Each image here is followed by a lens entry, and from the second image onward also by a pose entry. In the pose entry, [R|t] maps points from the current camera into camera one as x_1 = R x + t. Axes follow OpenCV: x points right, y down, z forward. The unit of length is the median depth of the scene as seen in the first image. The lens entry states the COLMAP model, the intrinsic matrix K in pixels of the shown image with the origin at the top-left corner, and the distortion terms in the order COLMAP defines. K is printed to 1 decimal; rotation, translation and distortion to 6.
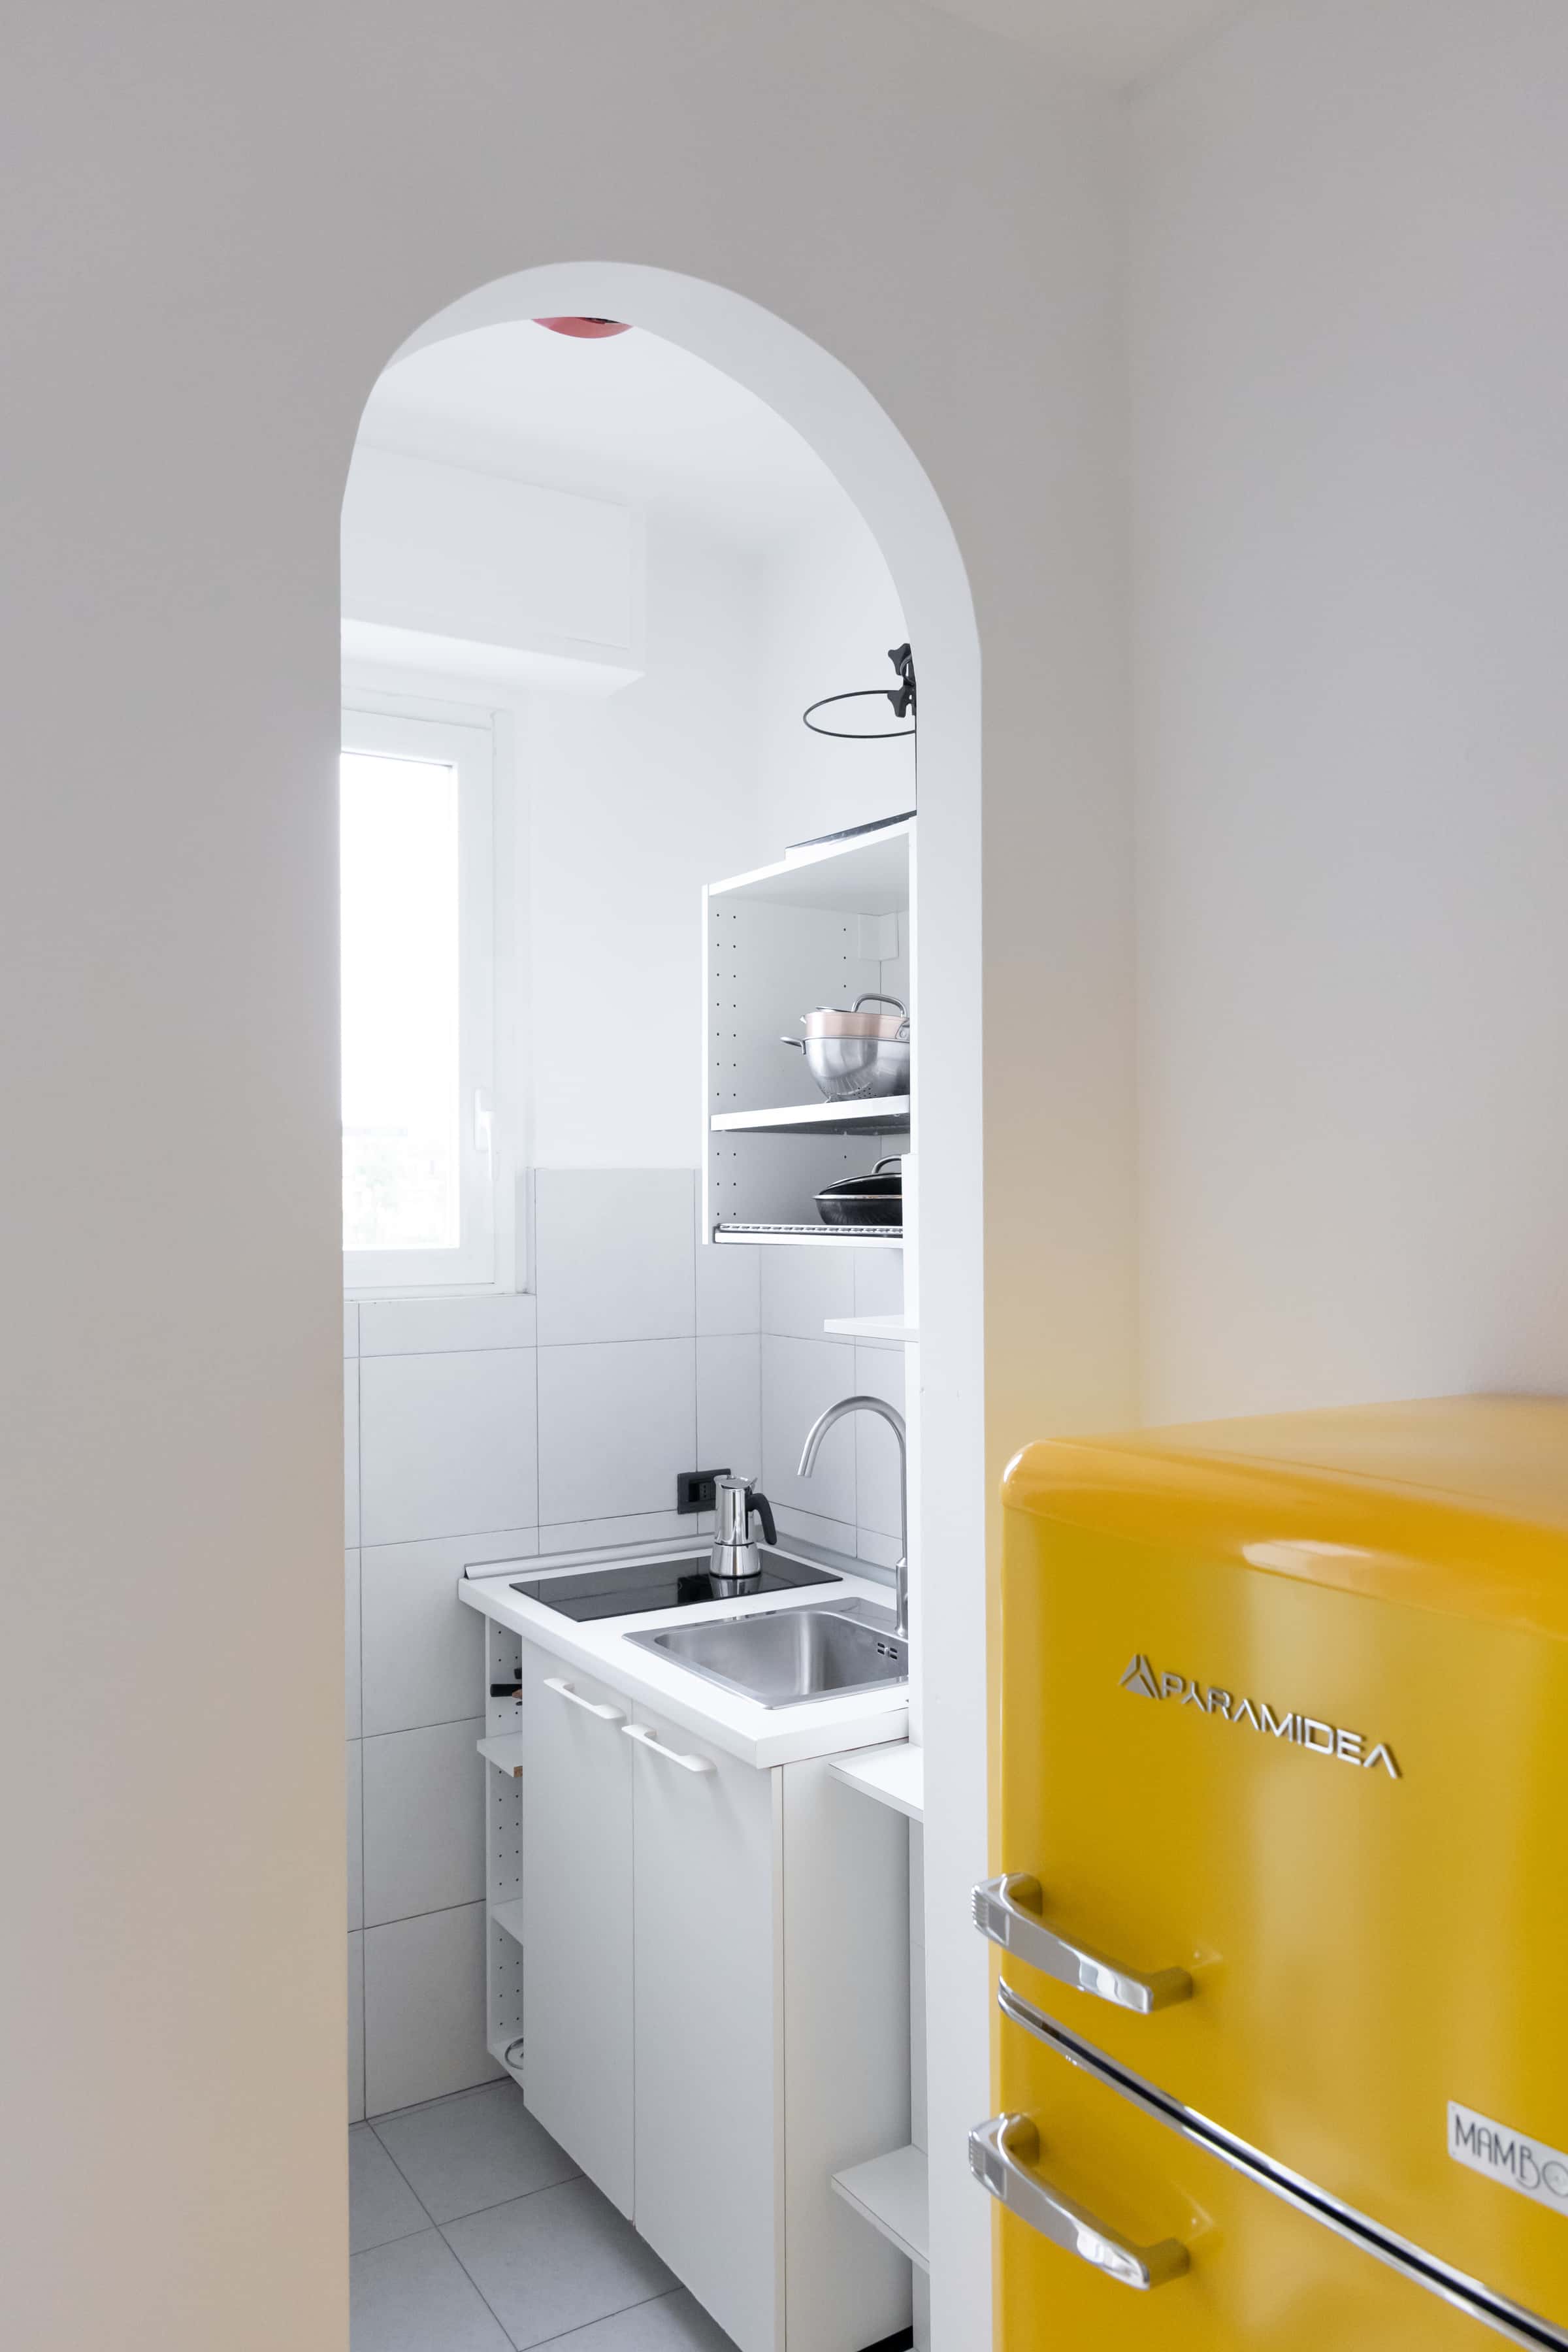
lens RADIAL K [[1686.2, 0, 825.5], [0, 1686.2, 1168.6], [0, 0, 1]] dist [-0.026840, 0.015519]
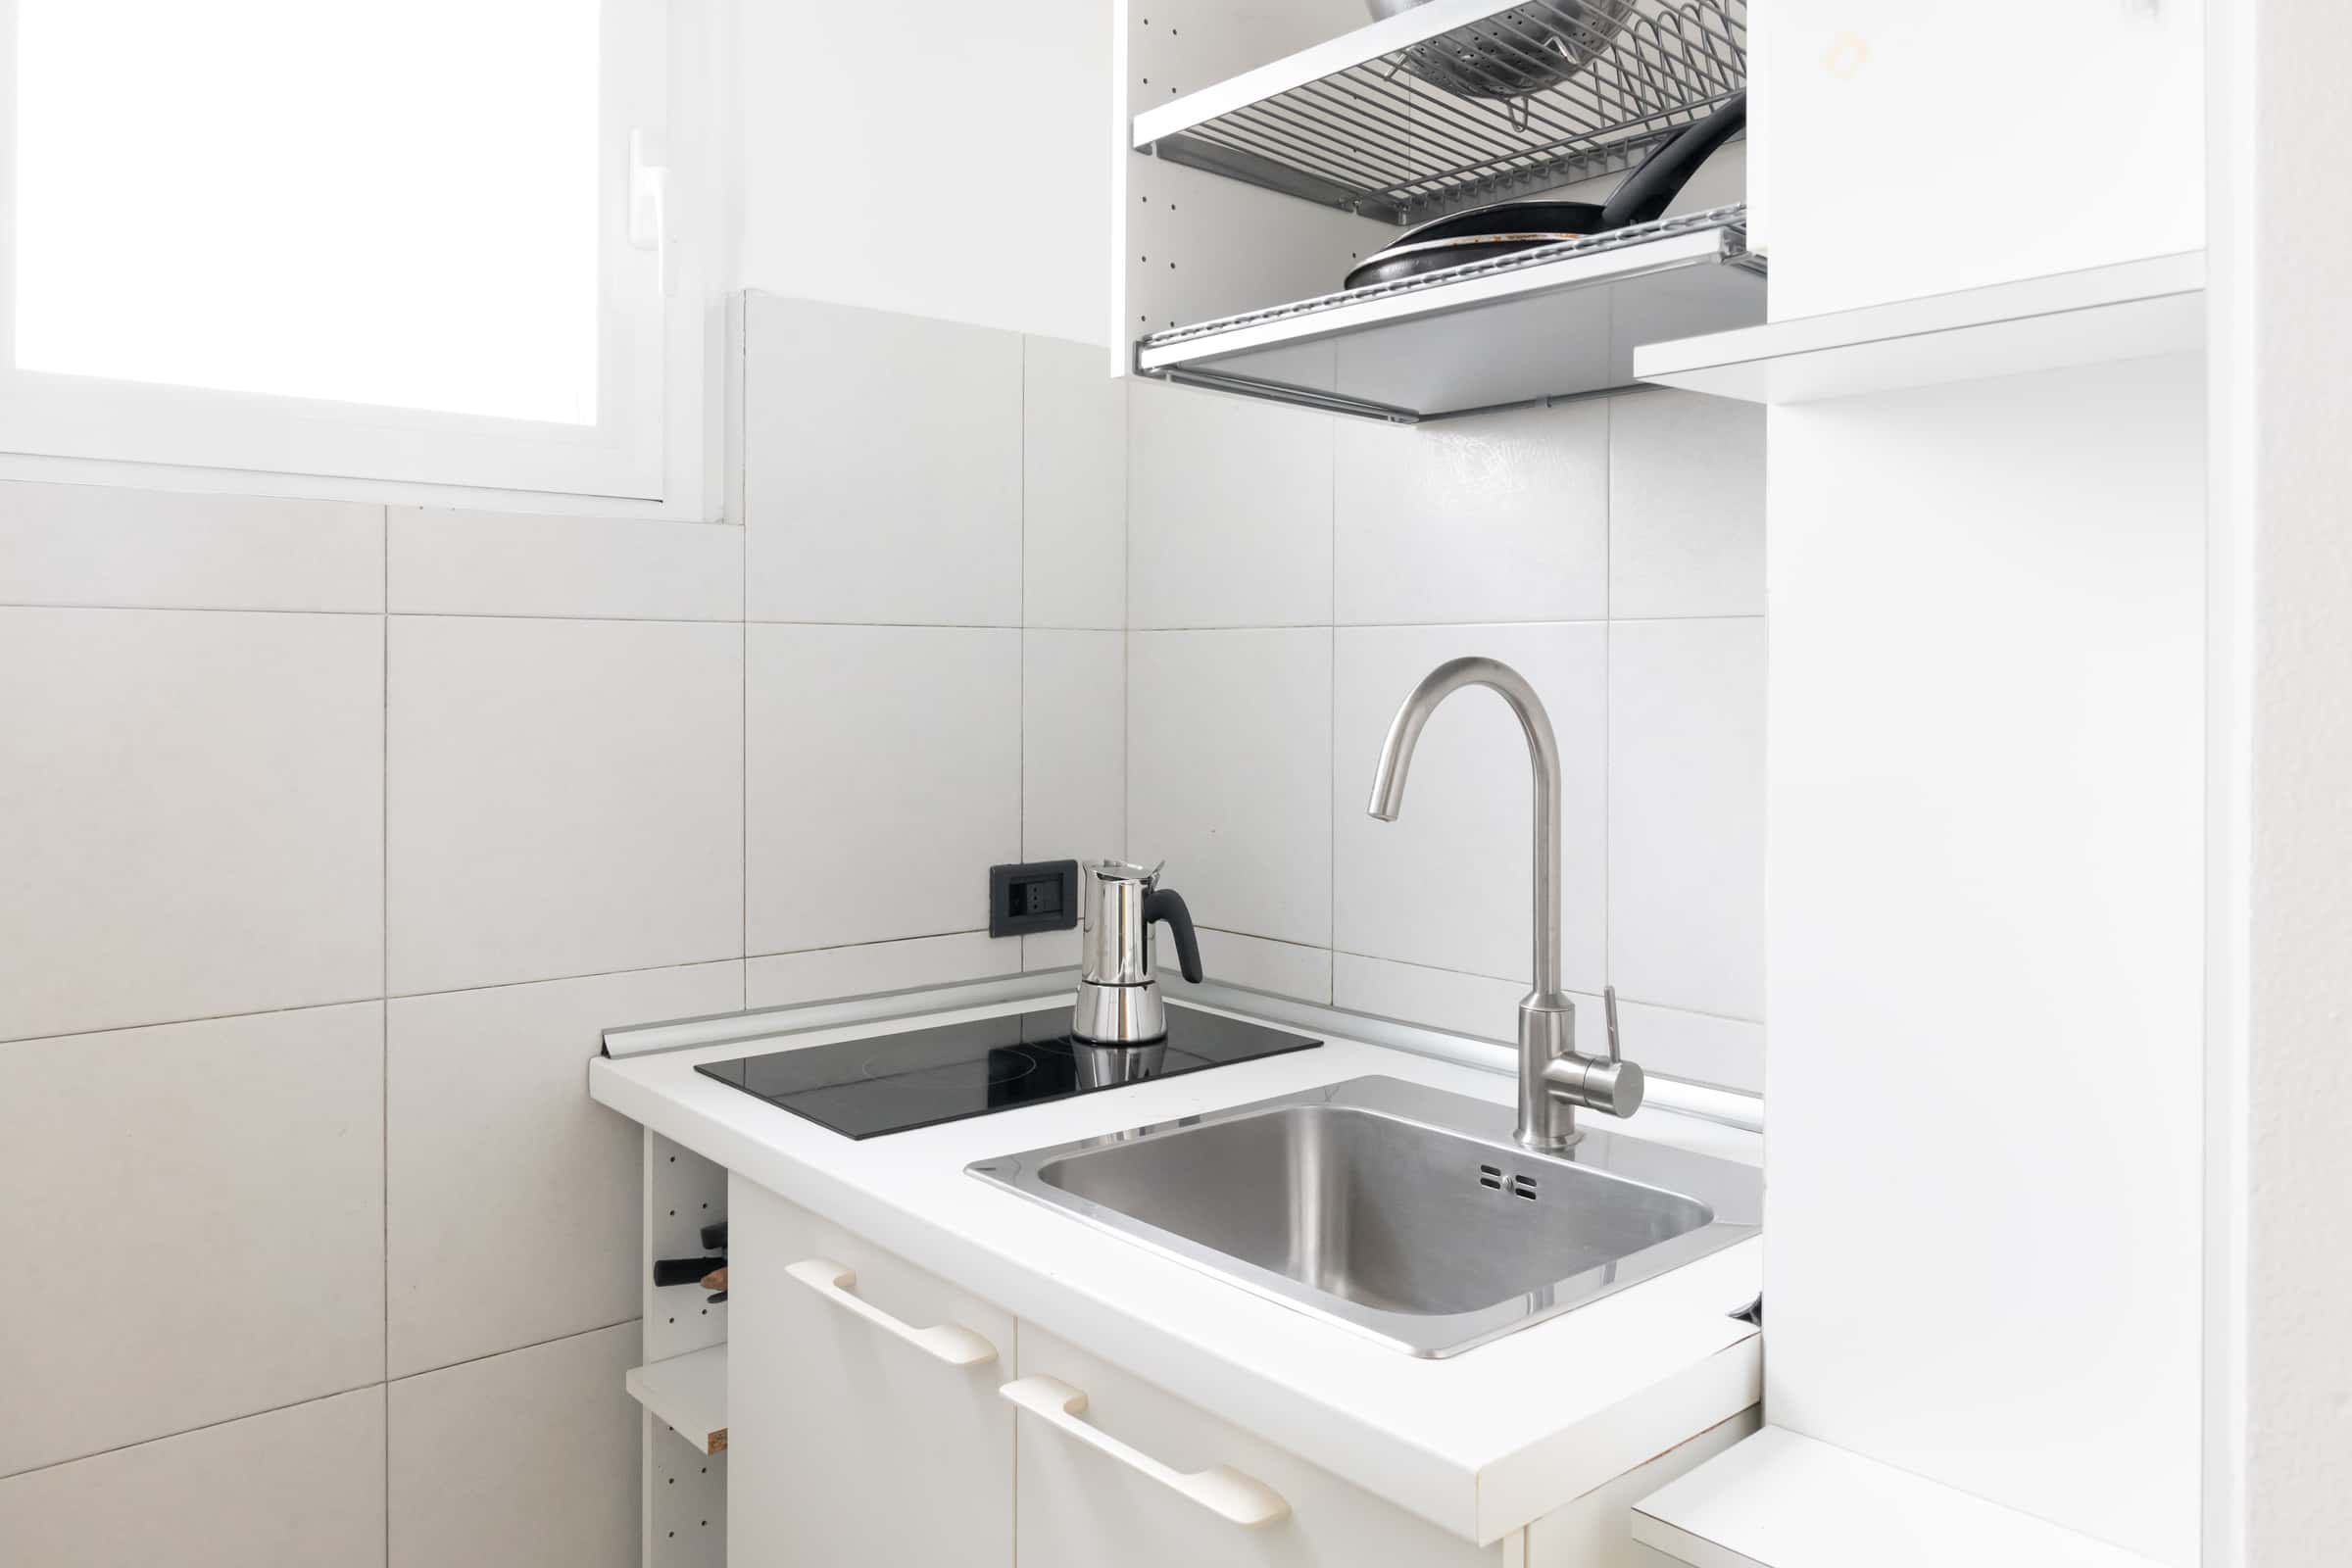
lens RADIAL K [[1686.2, 0, 1230.3], [0, 1686.2, 679.2], [0, 0, 1]] dist [-0.026840, 0.015519]
pose [[0.986879, 0.012397, 0.160984, -0.115642], [-0.015160, 0.999758, 0.015945, 0.124131], [-0.160747, -0.018176, 0.986828, 0.492789]]
